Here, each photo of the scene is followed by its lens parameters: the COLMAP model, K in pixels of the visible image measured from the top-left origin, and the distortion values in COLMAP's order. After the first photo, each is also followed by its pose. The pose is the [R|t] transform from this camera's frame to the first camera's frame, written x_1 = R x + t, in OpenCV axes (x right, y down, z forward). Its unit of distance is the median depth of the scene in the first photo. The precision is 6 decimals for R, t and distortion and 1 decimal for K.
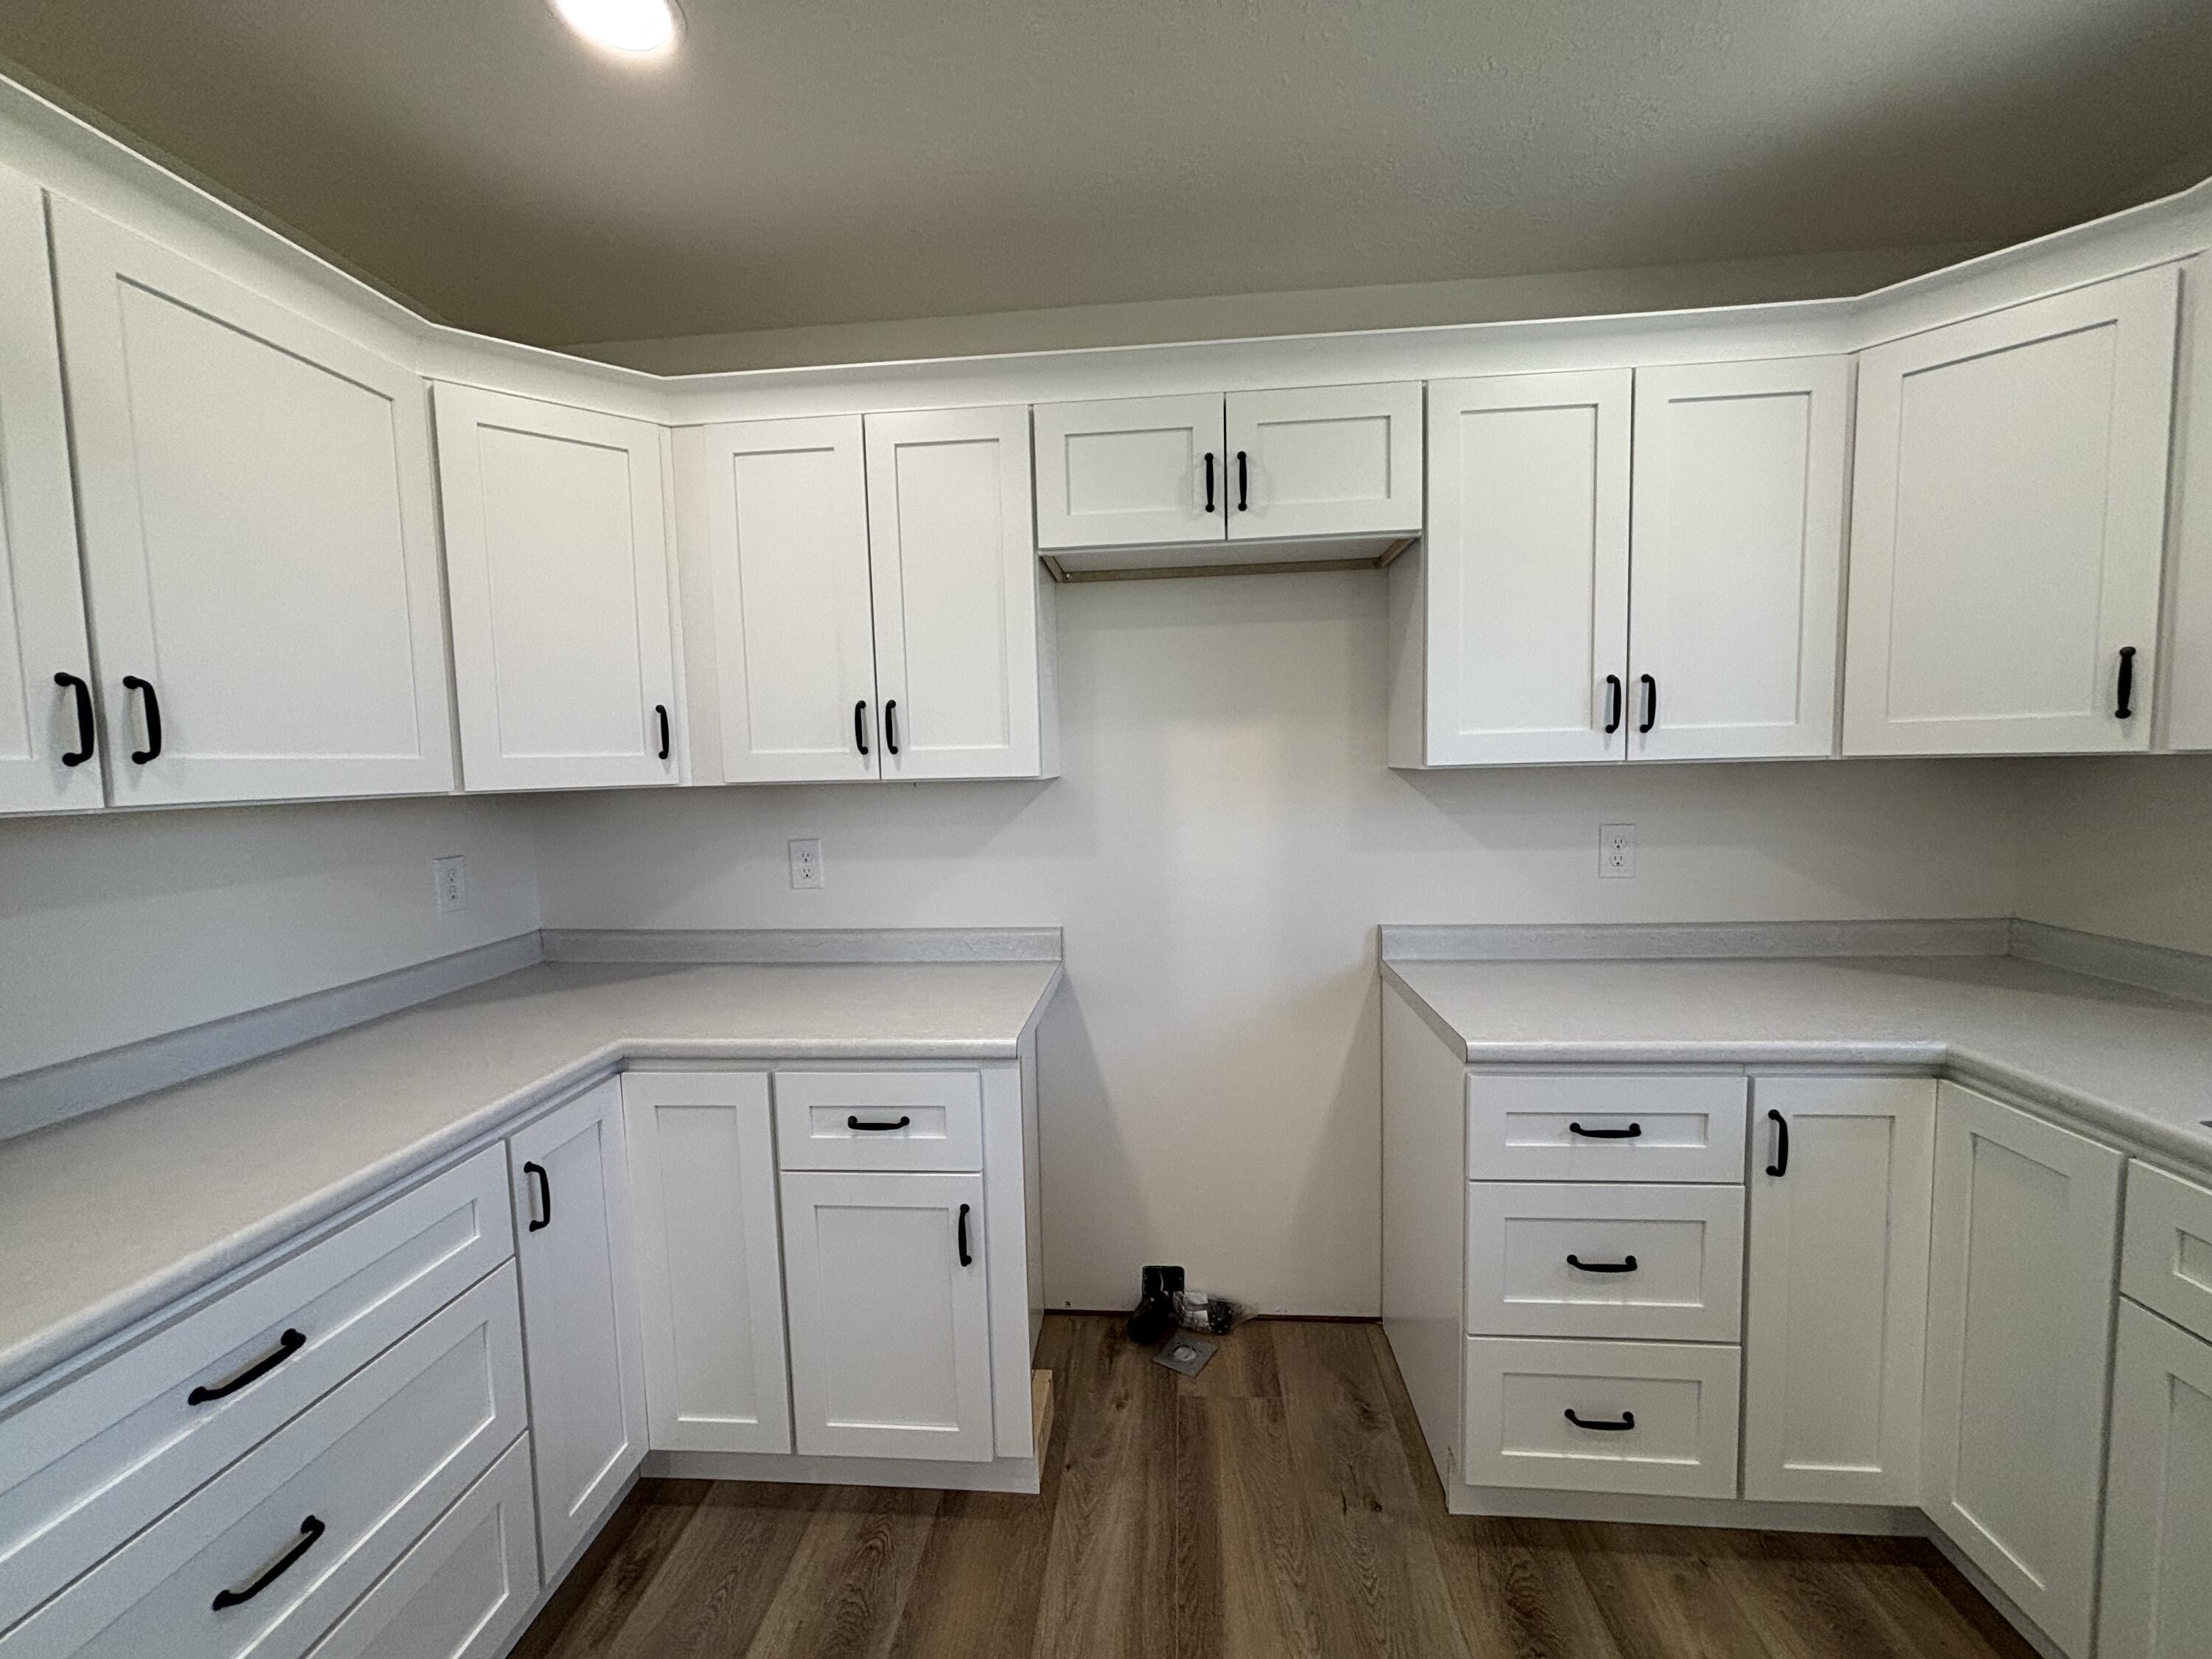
lens RADIAL K [[892.4, 0, 1105.4], [0, 892.4, 829.9], [0, 0, 1]] dist [0.002106, -0.000238]
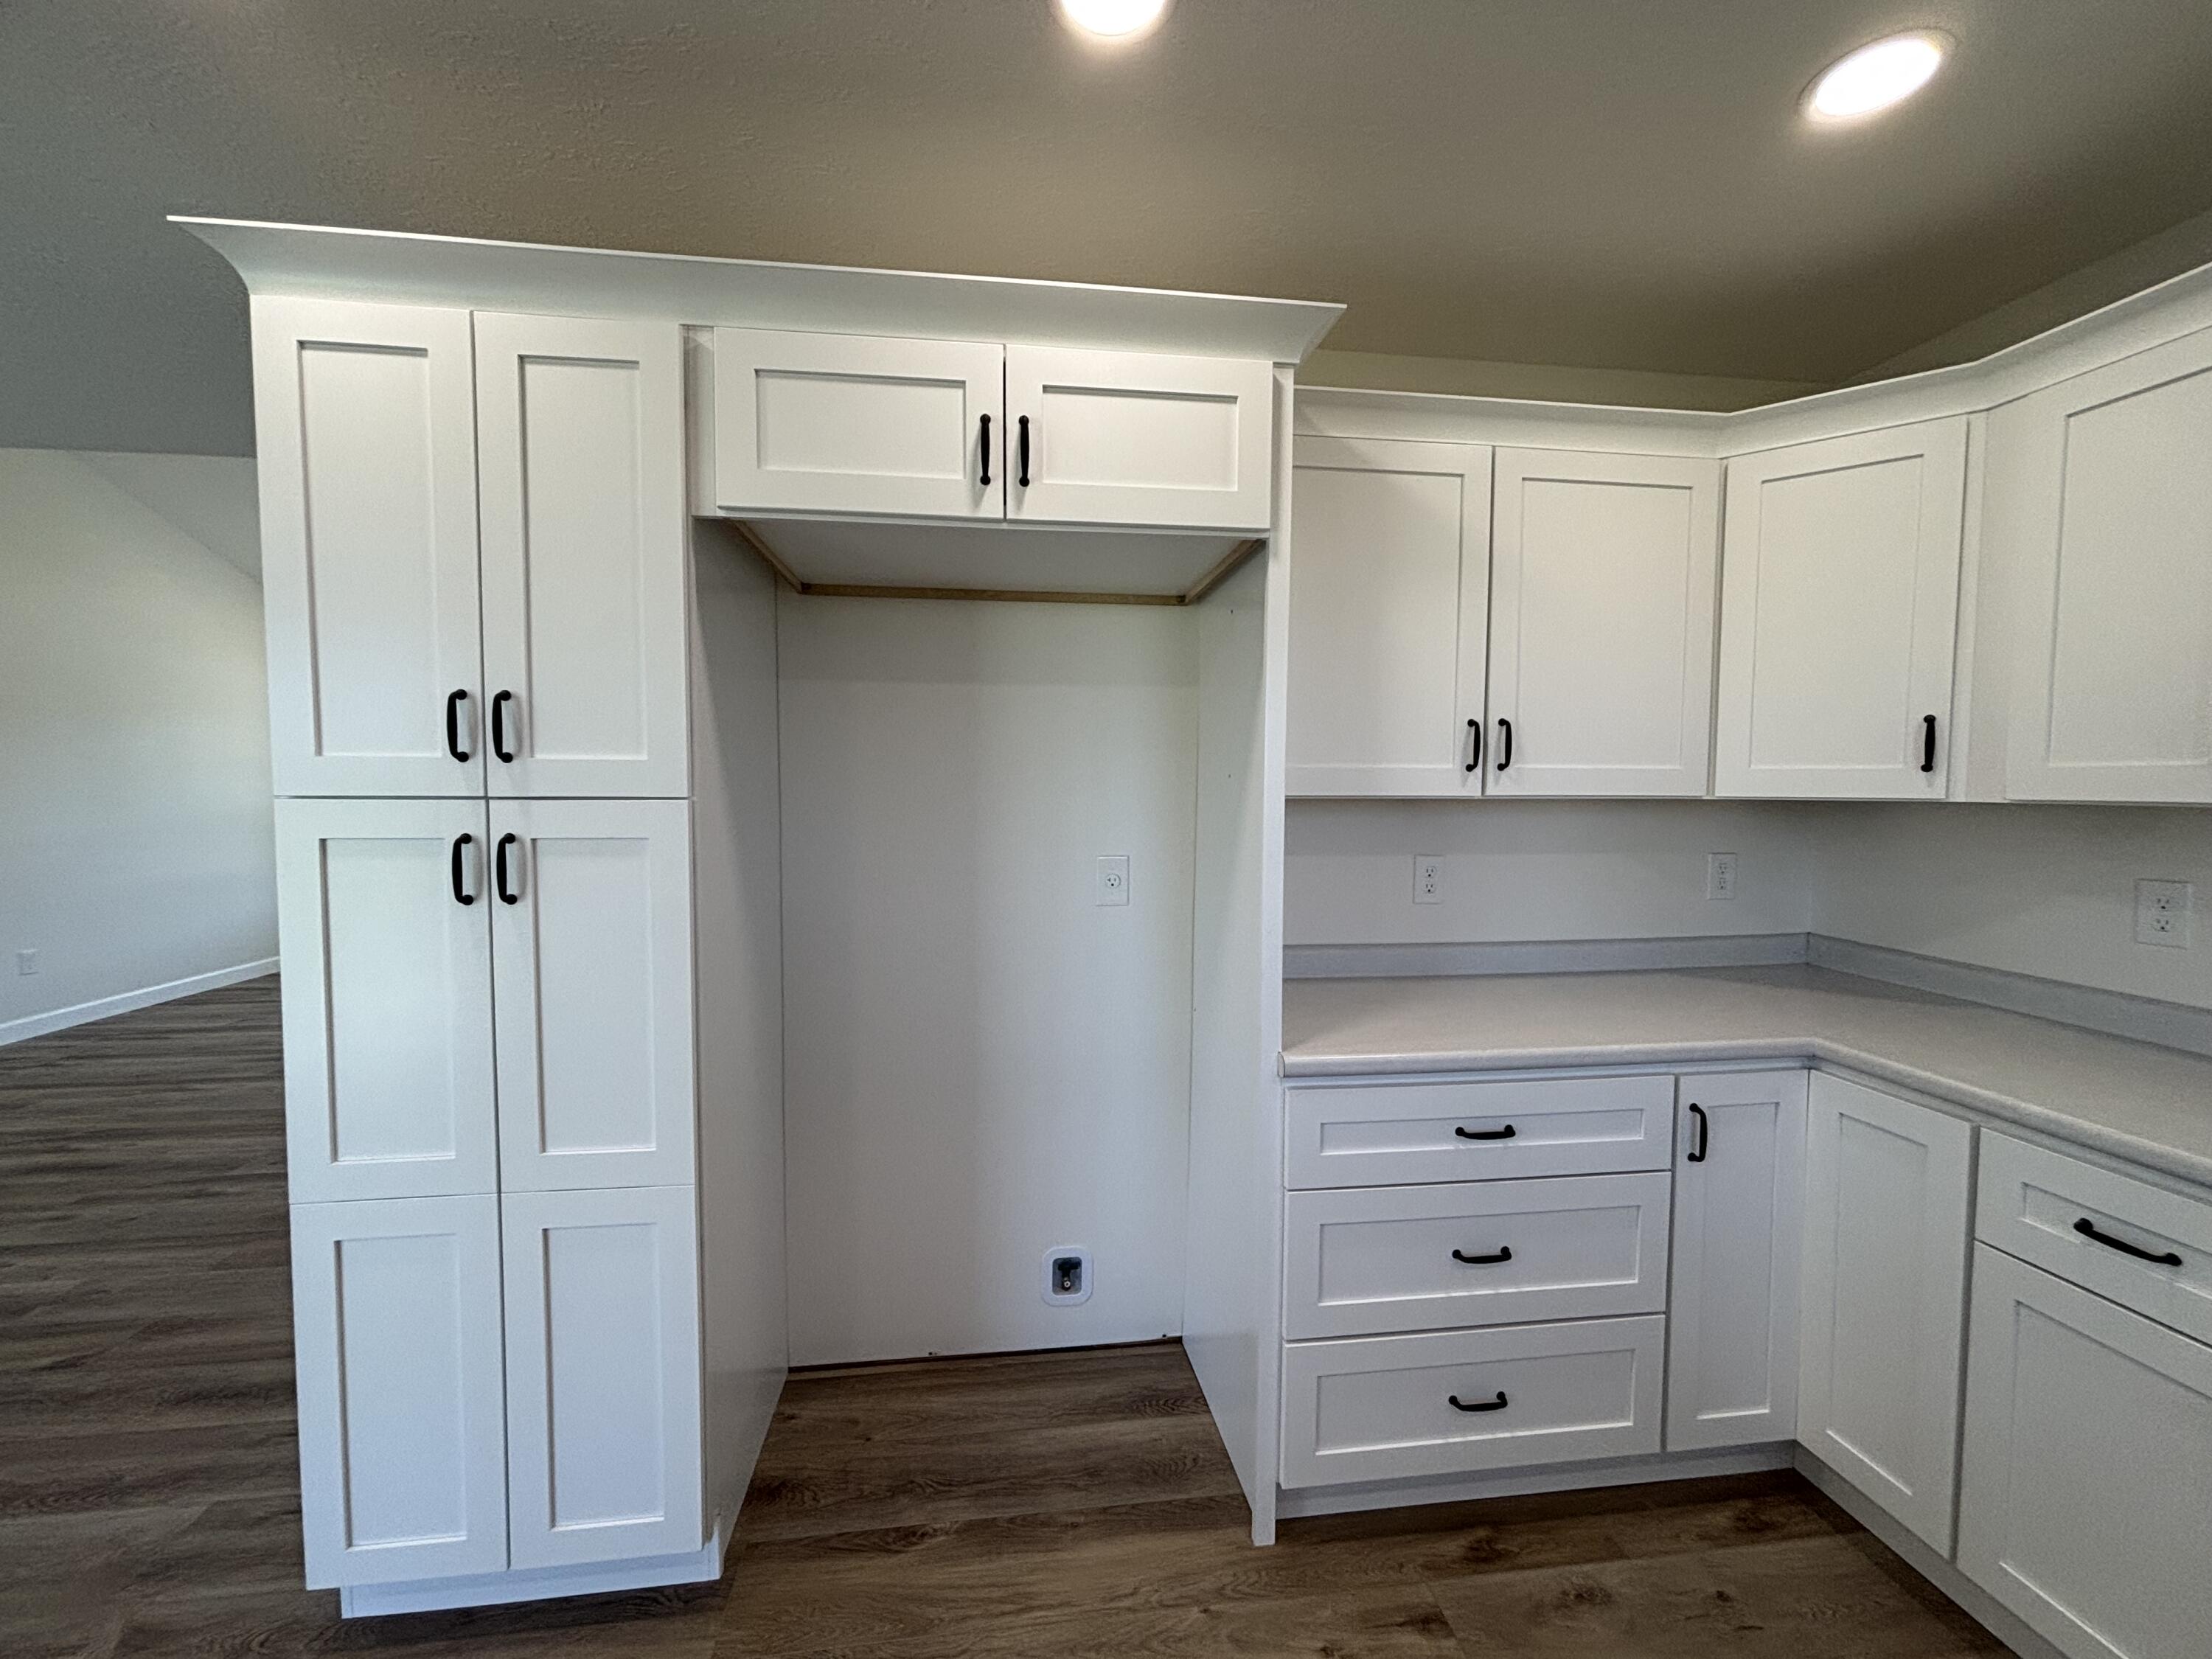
lens RADIAL K [[892.4, 0, 1099.7], [0, 892.4, 839.8], [0, 0, 1]] dist [0.002106, -0.000238]
pose [[0.210895, 0.086921, -0.973636, 0.271943], [-0.086397, 0.993798, 0.070007, 0.002189], [0.973683, 0.069355, 0.217097, -0.058026]]
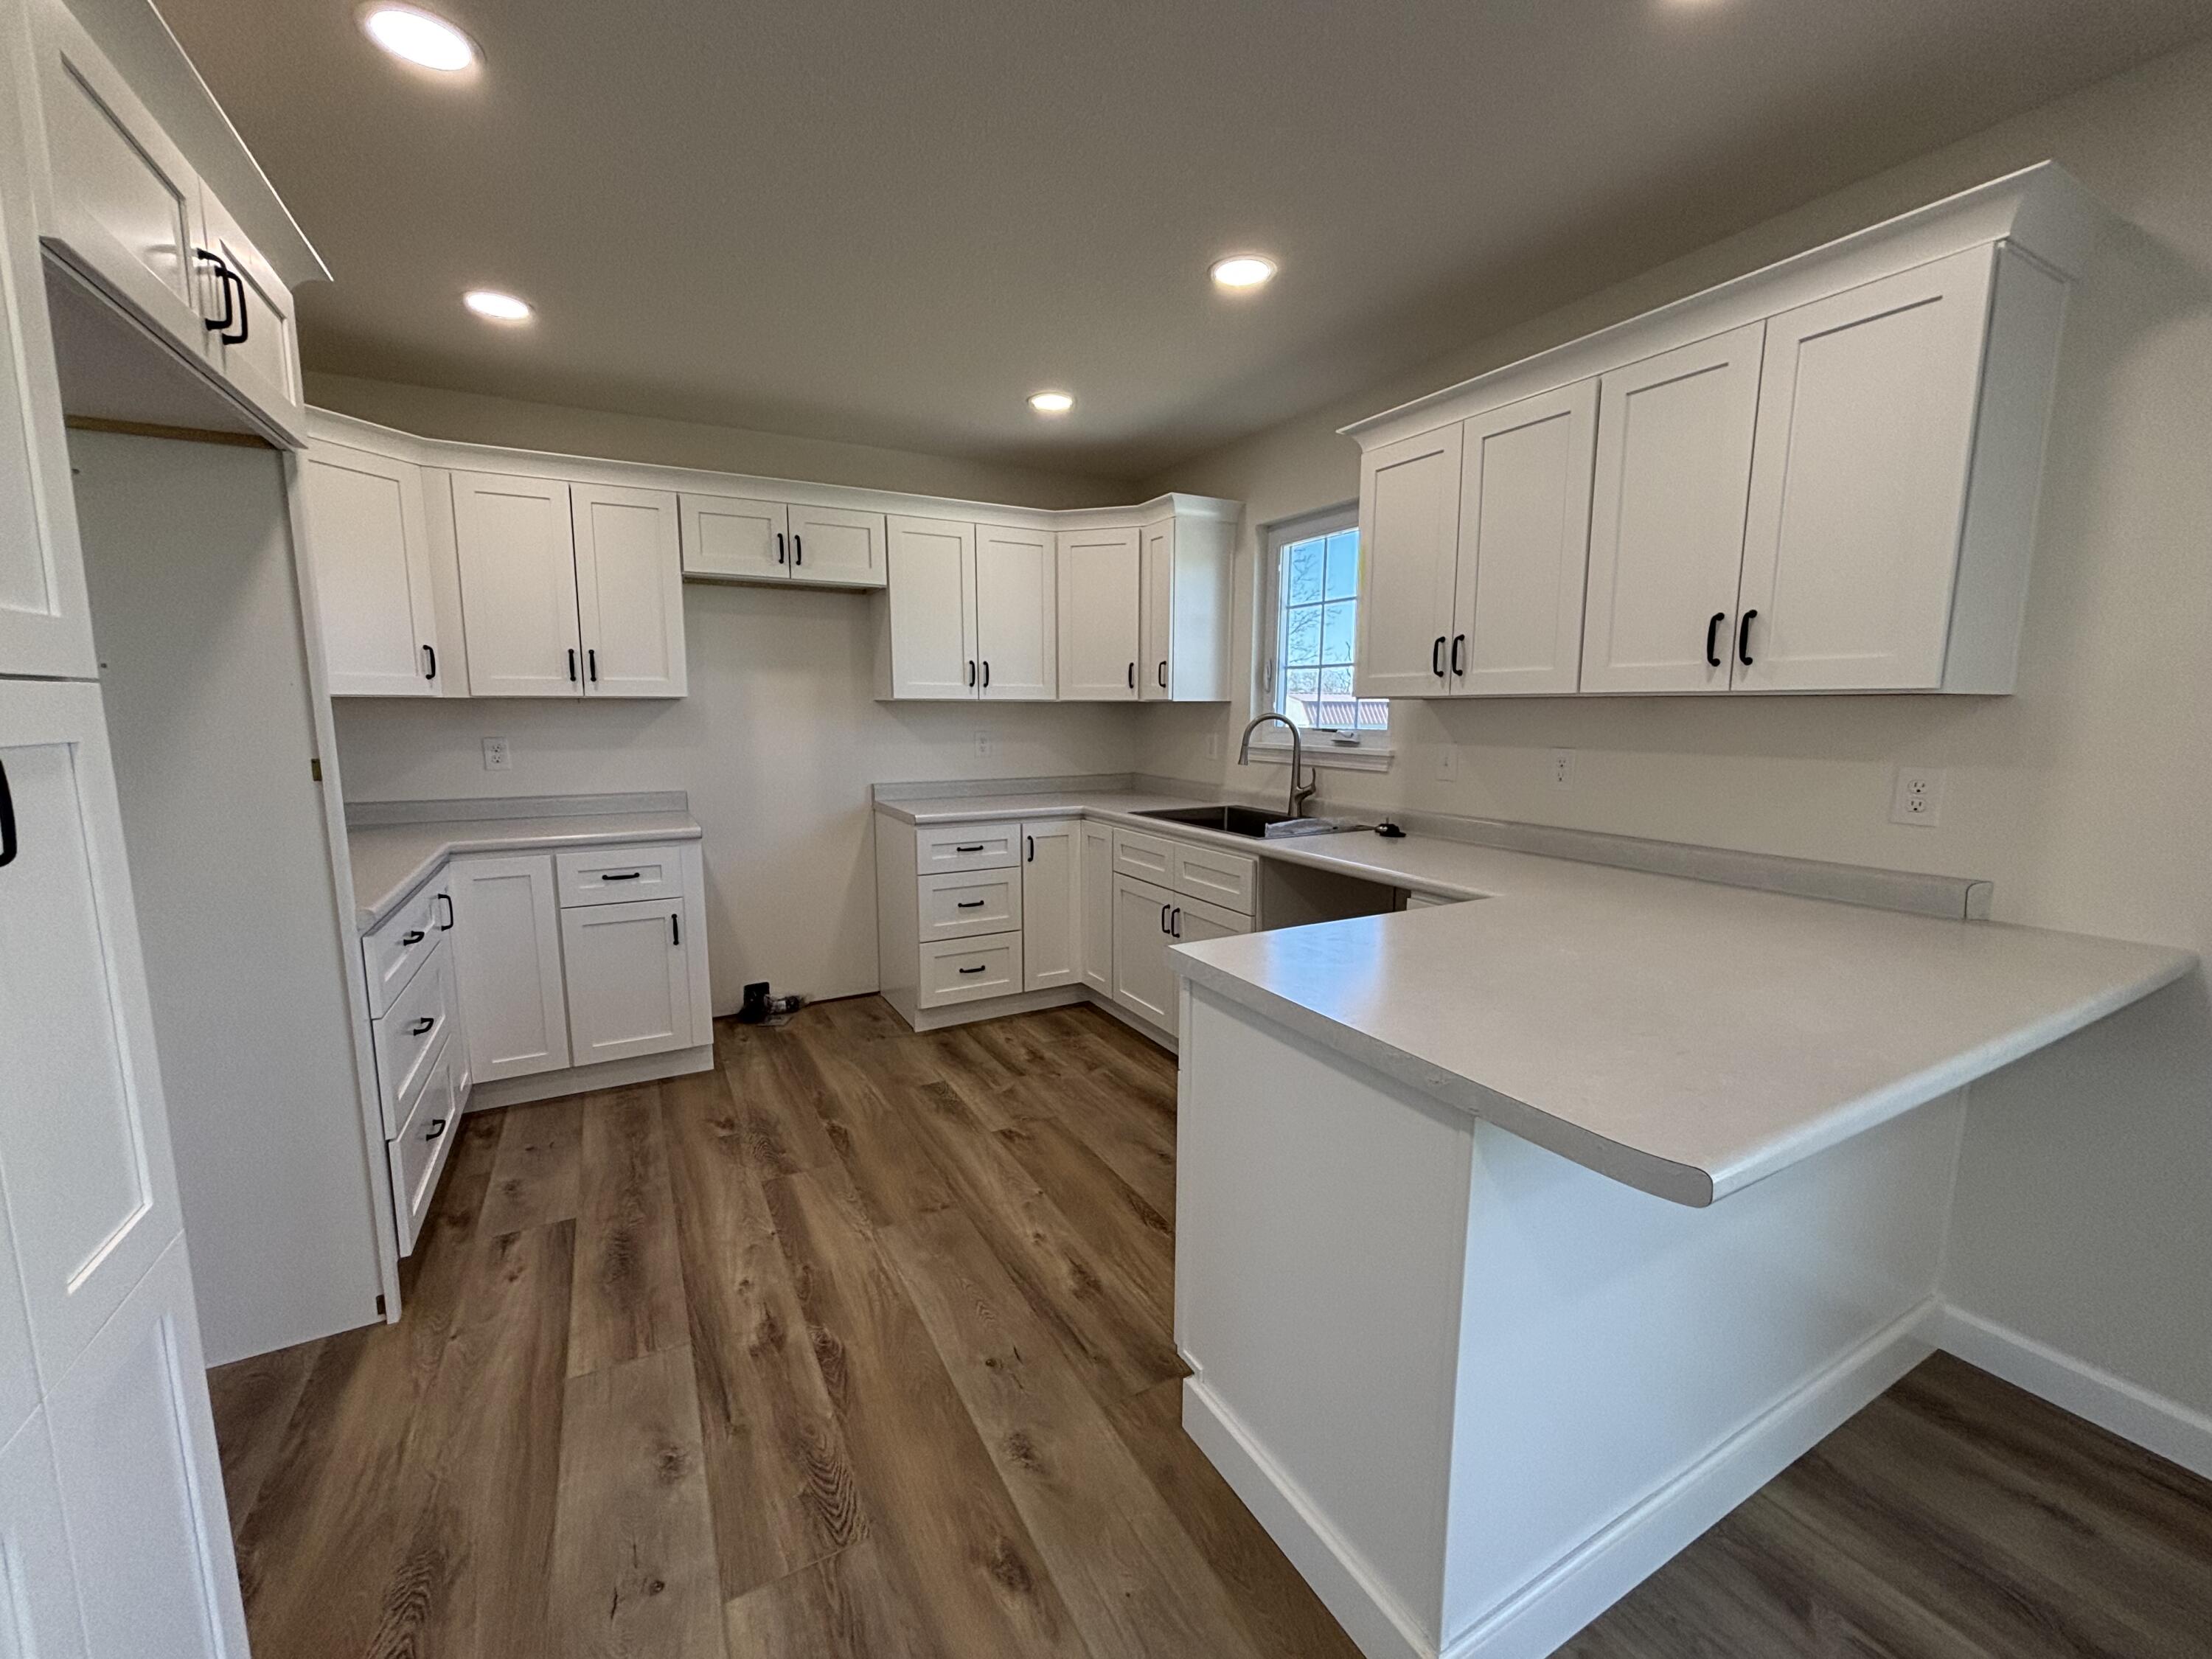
lens RADIAL K [[892.4, 0, 1118.6], [0, 892.4, 830.3], [0, 0, 1]] dist [0.002106, -0.000238]
pose [[0.823841, -0.050297, 0.564585, -0.432994], [0.018708, 0.997925, 0.061603, 0.125843], [-0.566512, -0.040188, 0.823073, -1.113092]]
